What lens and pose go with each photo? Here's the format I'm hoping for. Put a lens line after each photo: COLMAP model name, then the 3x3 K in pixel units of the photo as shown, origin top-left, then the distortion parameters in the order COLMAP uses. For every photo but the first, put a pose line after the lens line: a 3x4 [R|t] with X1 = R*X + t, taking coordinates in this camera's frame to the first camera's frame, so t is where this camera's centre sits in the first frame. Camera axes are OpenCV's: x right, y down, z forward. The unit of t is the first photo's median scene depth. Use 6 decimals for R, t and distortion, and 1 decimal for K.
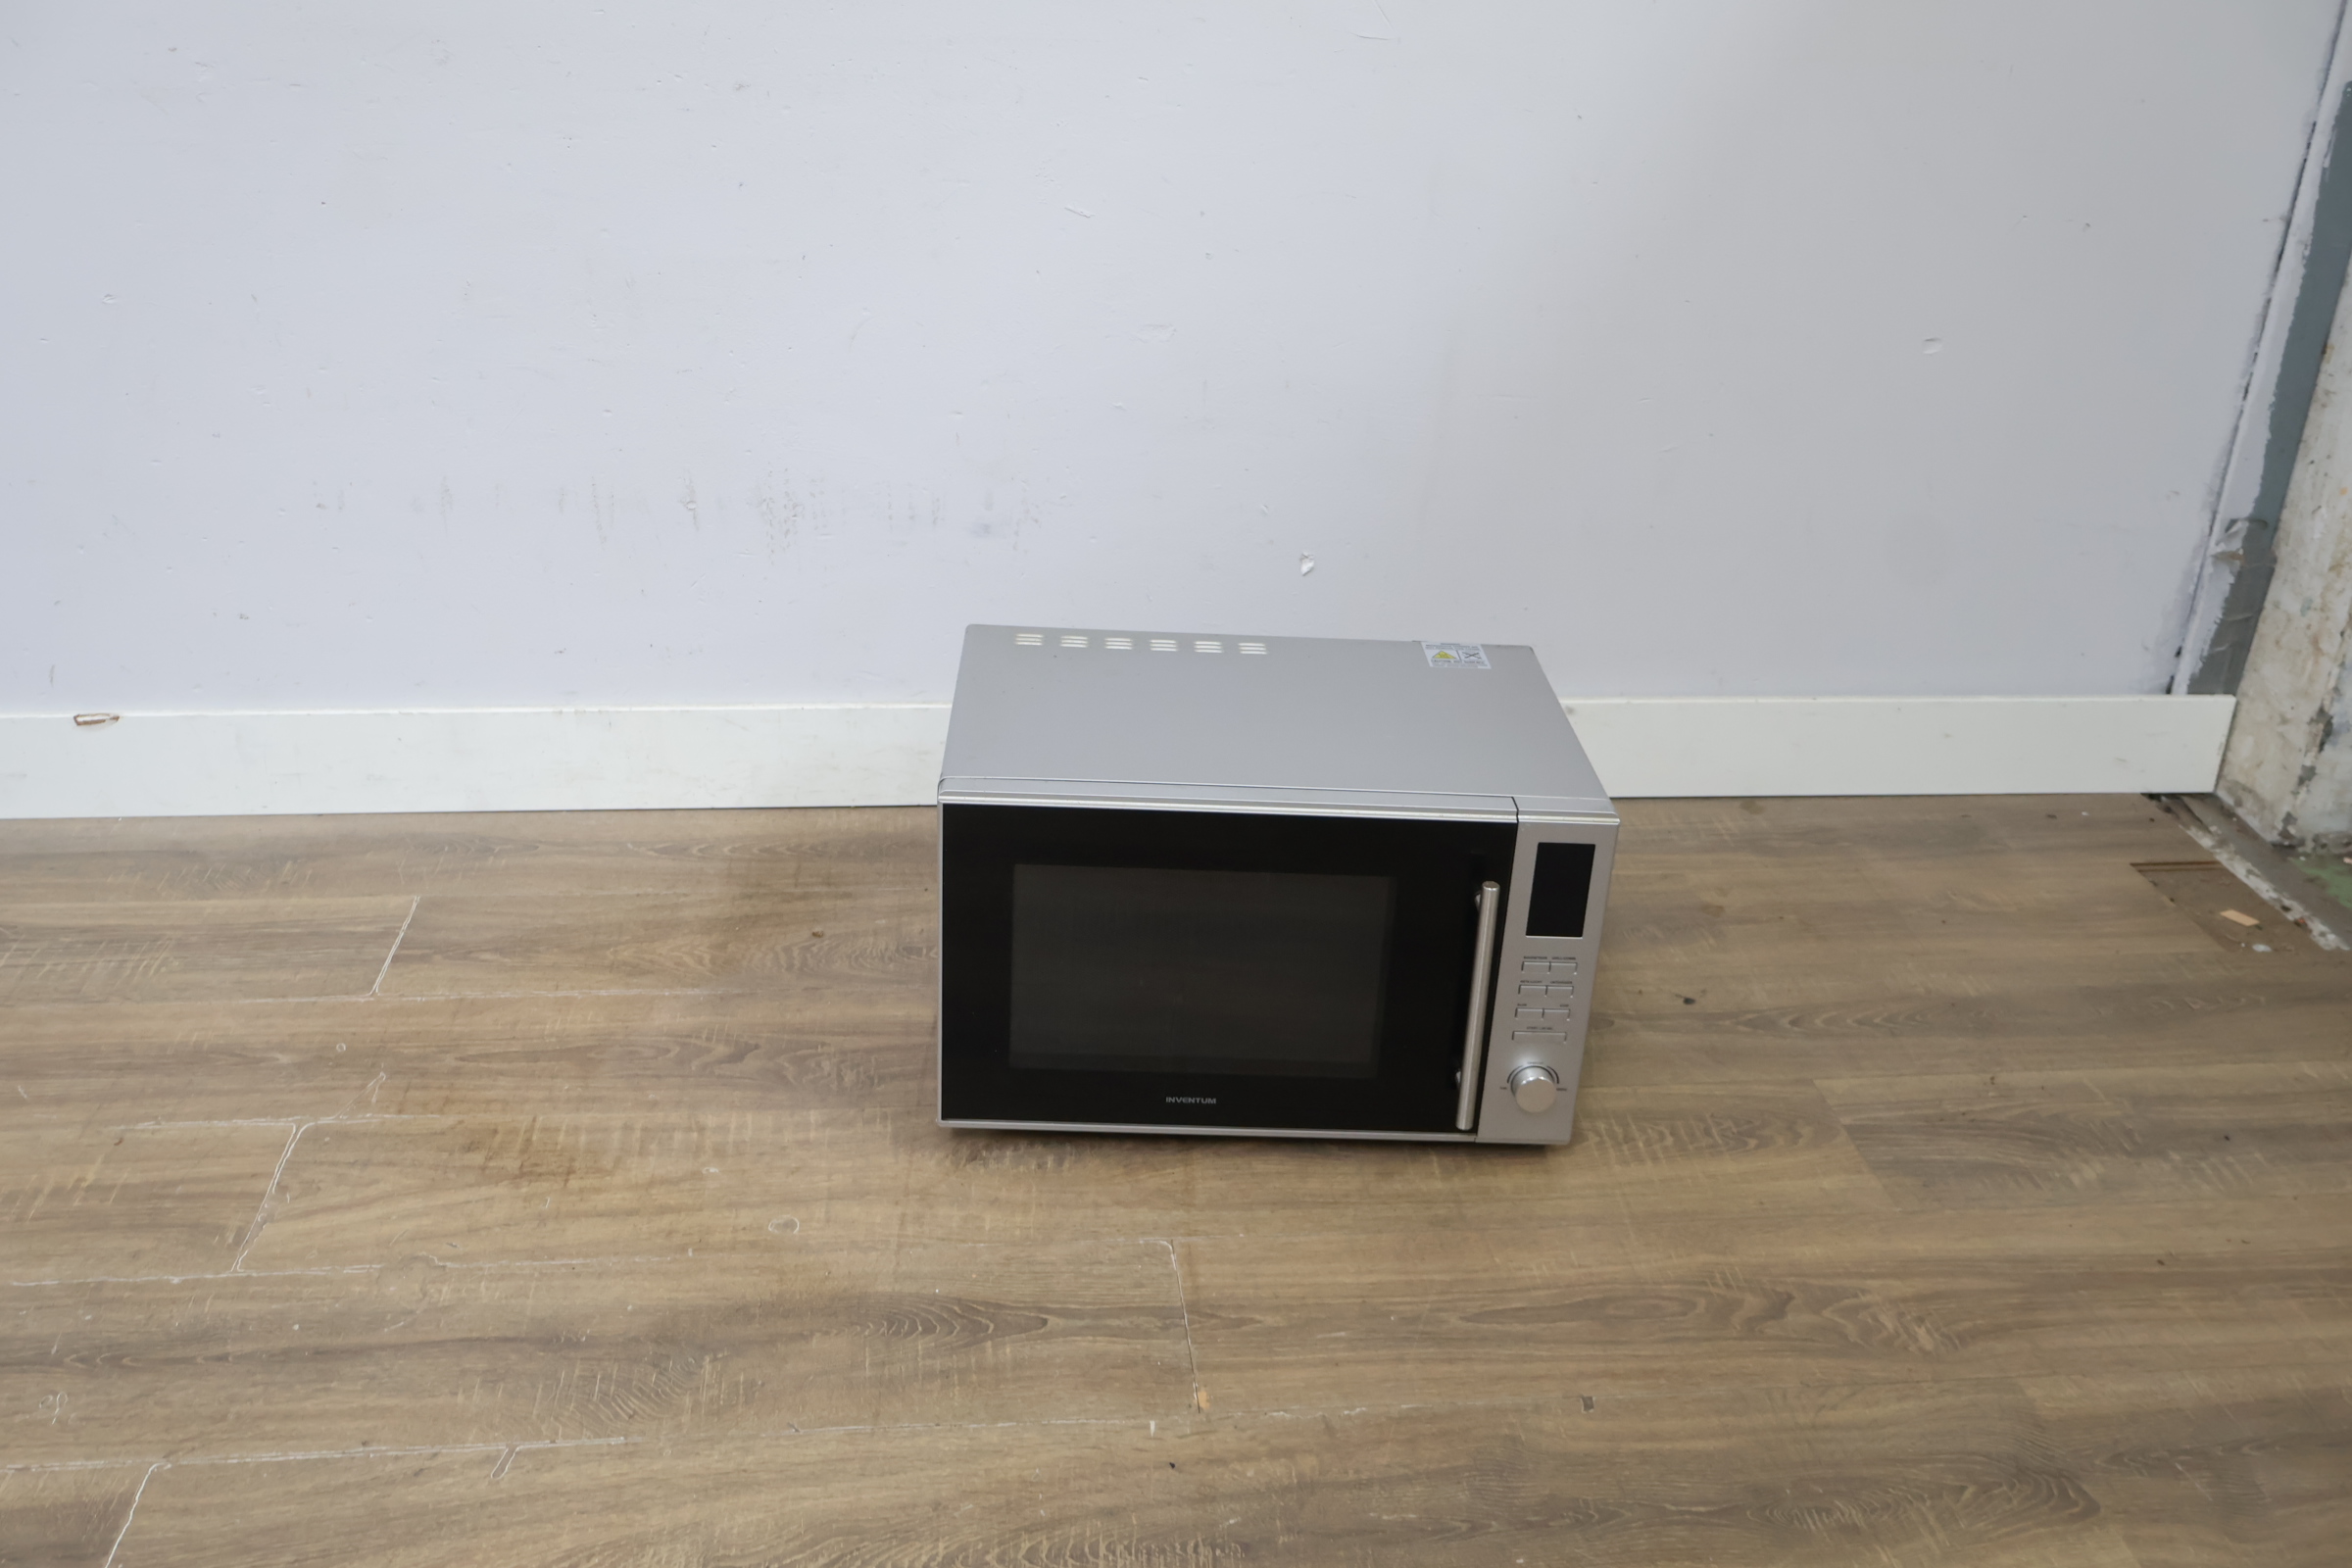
lens RADIAL K [[2138.9, 0, 1175.1], [0, 2138.9, 789.9], [0, 0, 1]] dist [-0.002179, 0.000000]
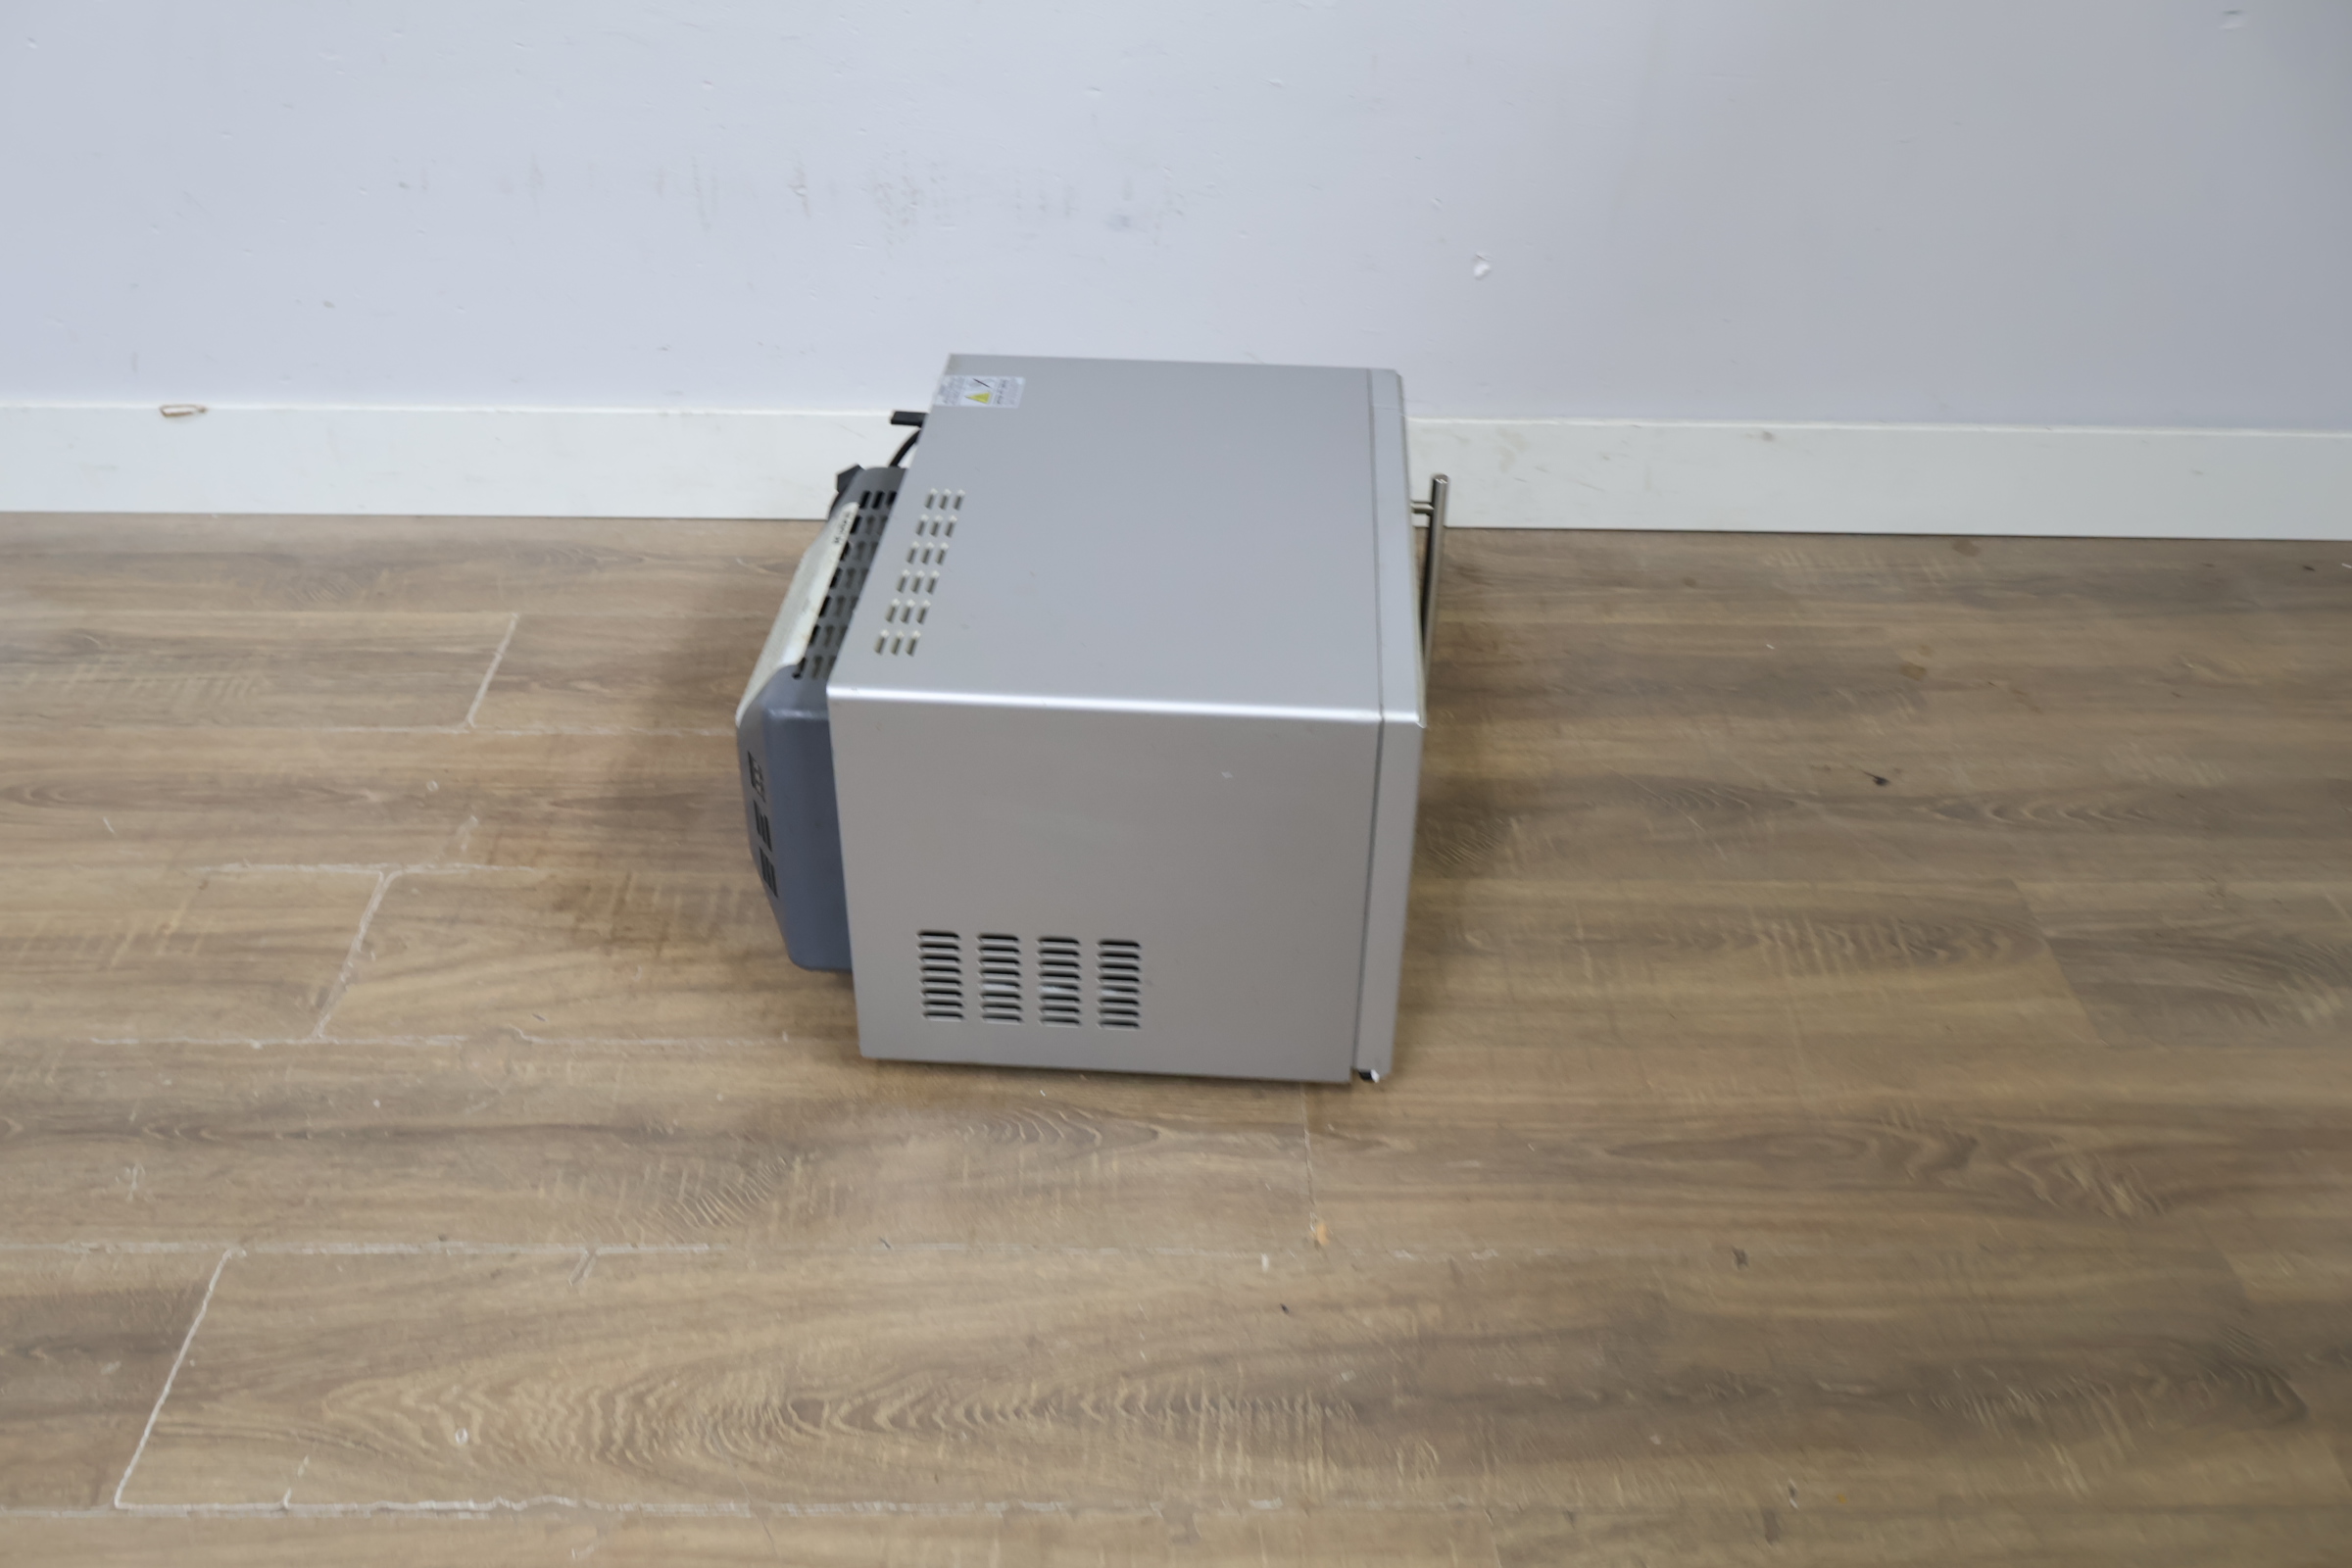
lens RADIAL K [[2138.9, 0, 1166.4], [0, 2138.9, 784.7], [0, 0, 1]] dist [-0.002179, 0.000000]
pose [[0.996499, 0.038867, -0.074015, 0.006669], [-0.025489, 0.984453, 0.173791, -0.060481], [0.079619, -0.171296, 0.981997, 0.102815]]
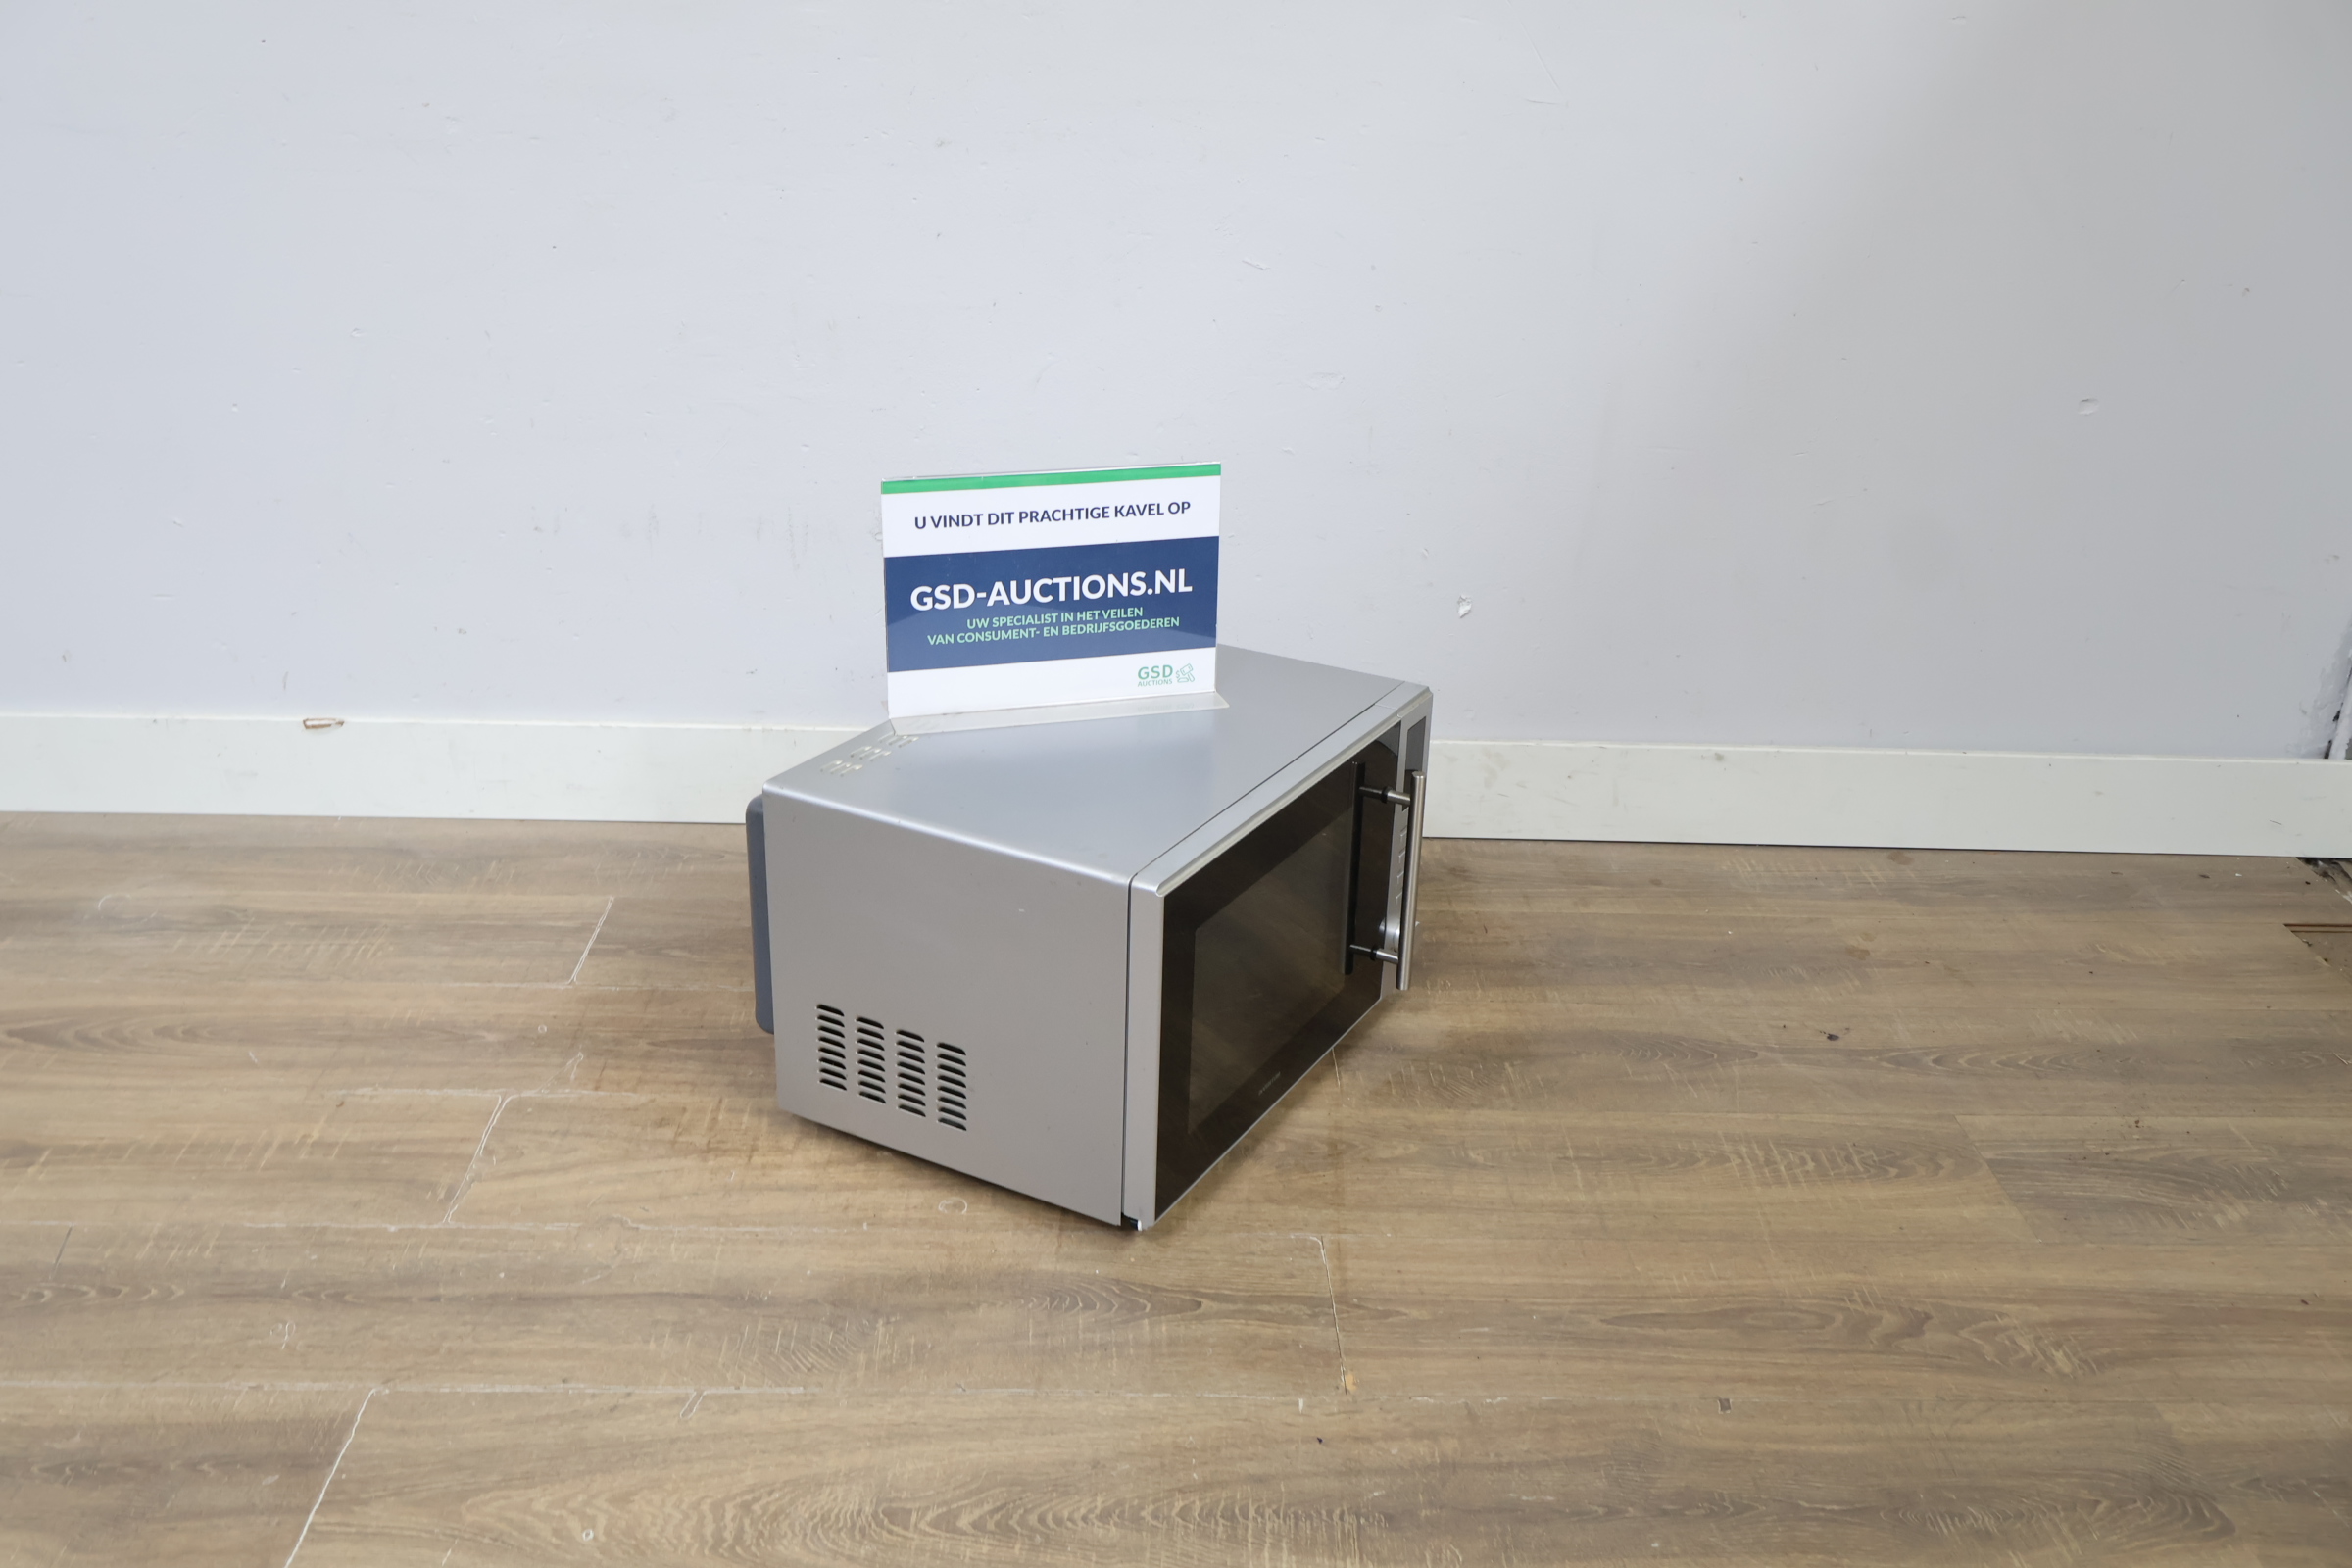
lens RADIAL K [[2138.9, 0, 1163.6], [0, 2138.9, 788.1], [0, 0, 1]] dist [-0.002179, 0.000000]
pose [[0.997130, 0.029327, -0.069791, -0.011937], [-0.031962, 0.998806, -0.036942, 0.033715], [0.068624, 0.039066, 0.996877, -0.050976]]
